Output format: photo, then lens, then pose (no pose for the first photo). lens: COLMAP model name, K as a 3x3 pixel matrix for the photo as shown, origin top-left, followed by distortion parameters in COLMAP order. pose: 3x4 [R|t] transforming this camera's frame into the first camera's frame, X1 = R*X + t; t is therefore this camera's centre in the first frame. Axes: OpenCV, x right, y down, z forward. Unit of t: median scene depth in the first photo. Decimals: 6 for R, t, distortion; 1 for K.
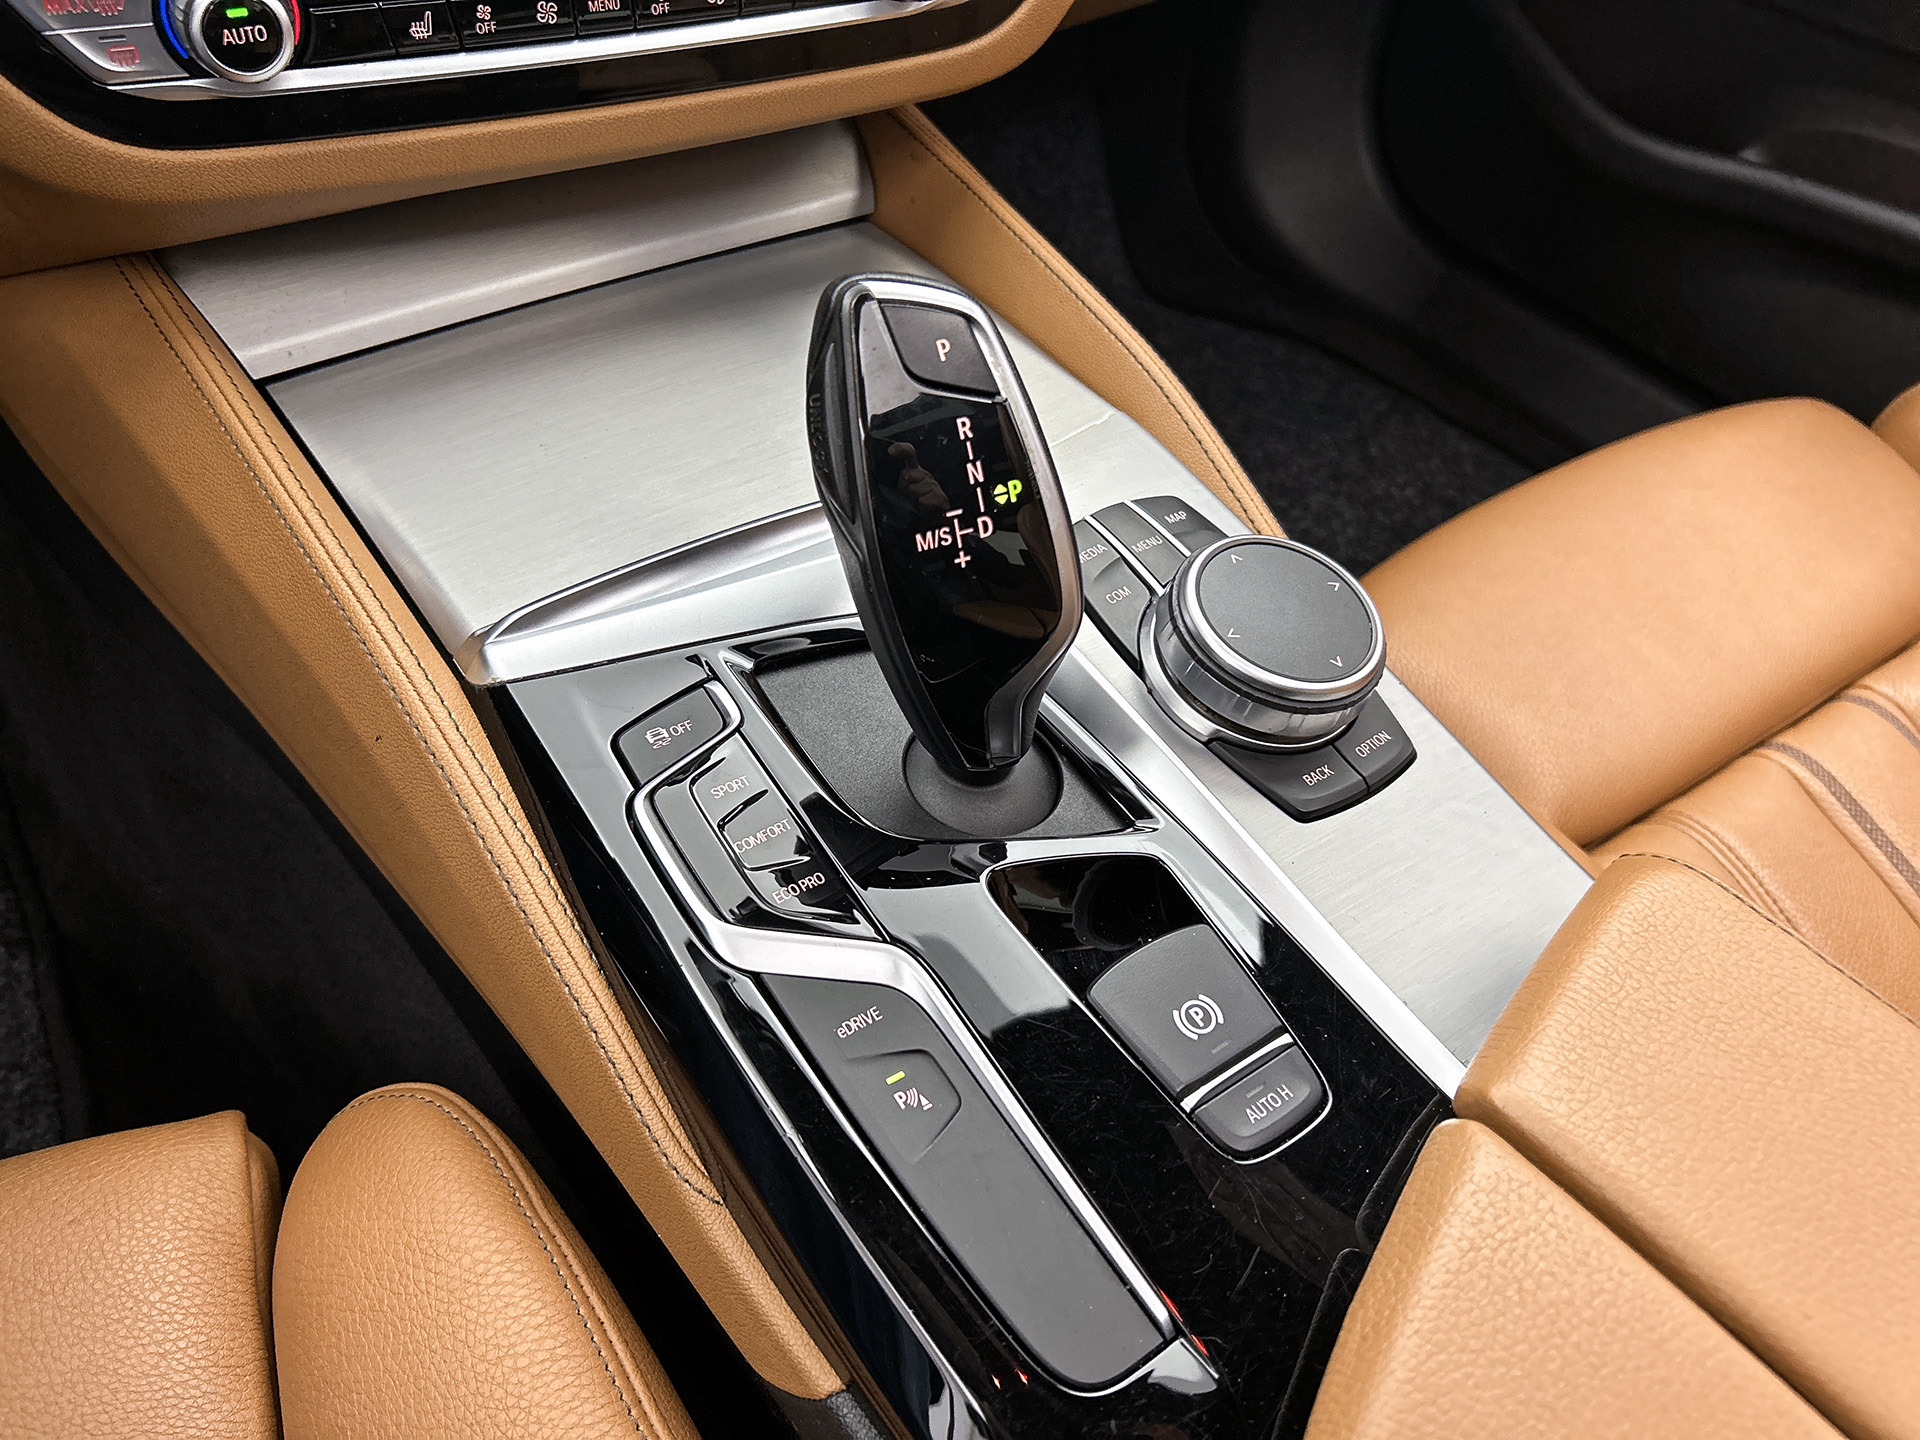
lens RADIAL K [[1445.7, 0, 960.0], [0, 1445.7, 720.0], [0, 0, 1]] dist [0.026198, -0.044708]
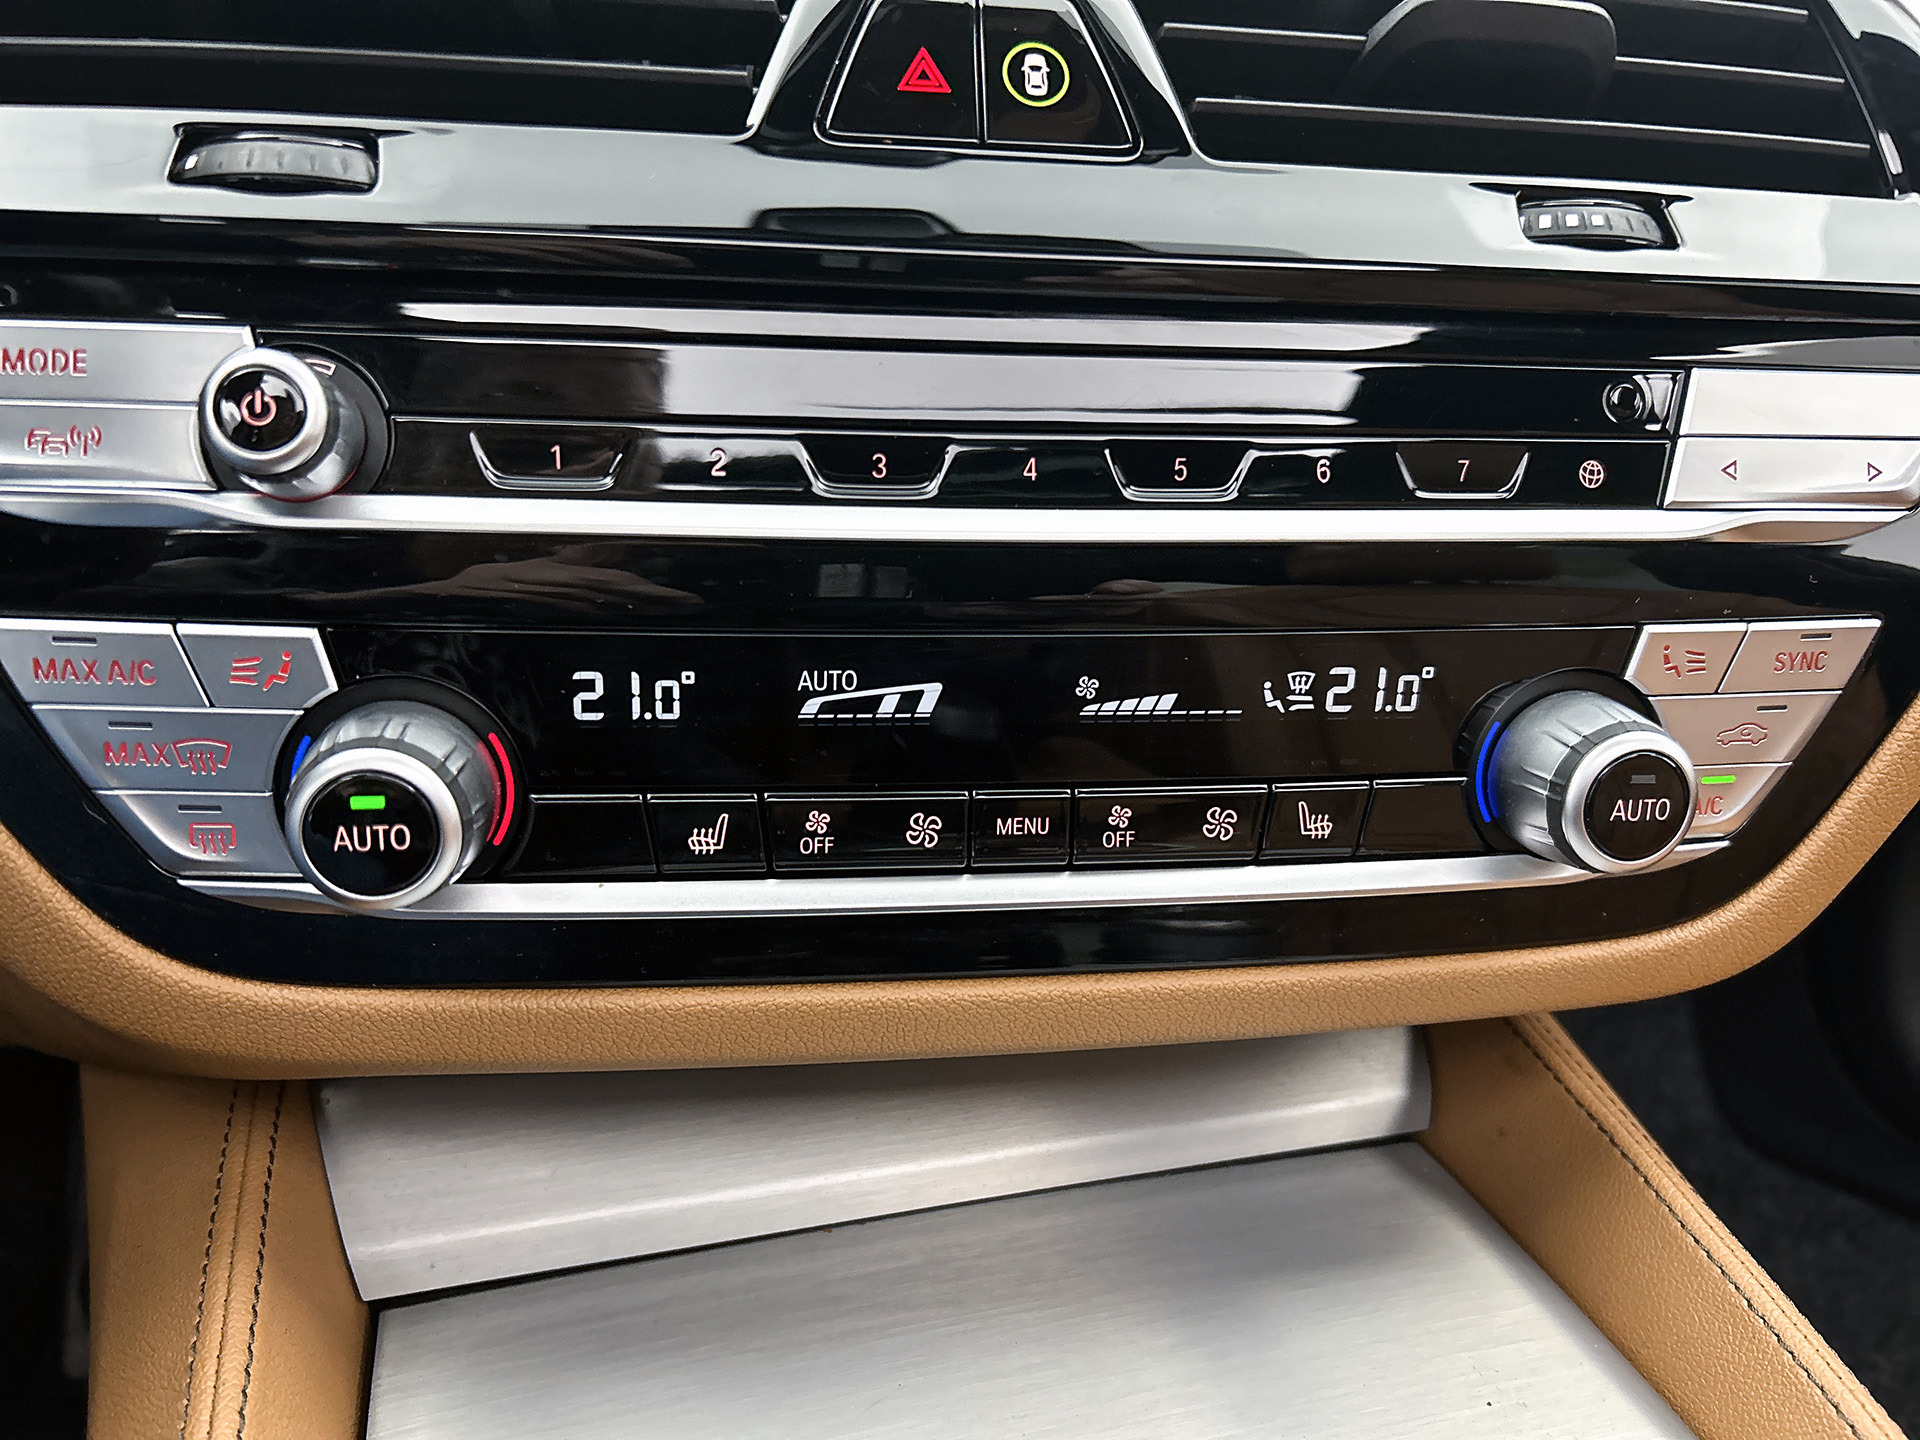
lens RADIAL K [[1439.5, 0, 960.0], [0, 1439.5, 720.0], [0, 0, 1]] dist [0.022037, -0.038929]
pose [[0.941852, 0.093612, -0.322725, -0.090732], [-0.224596, 0.889744, -0.397383, -0.306943], [0.249943, 0.446759, 0.859031, 0.497825]]
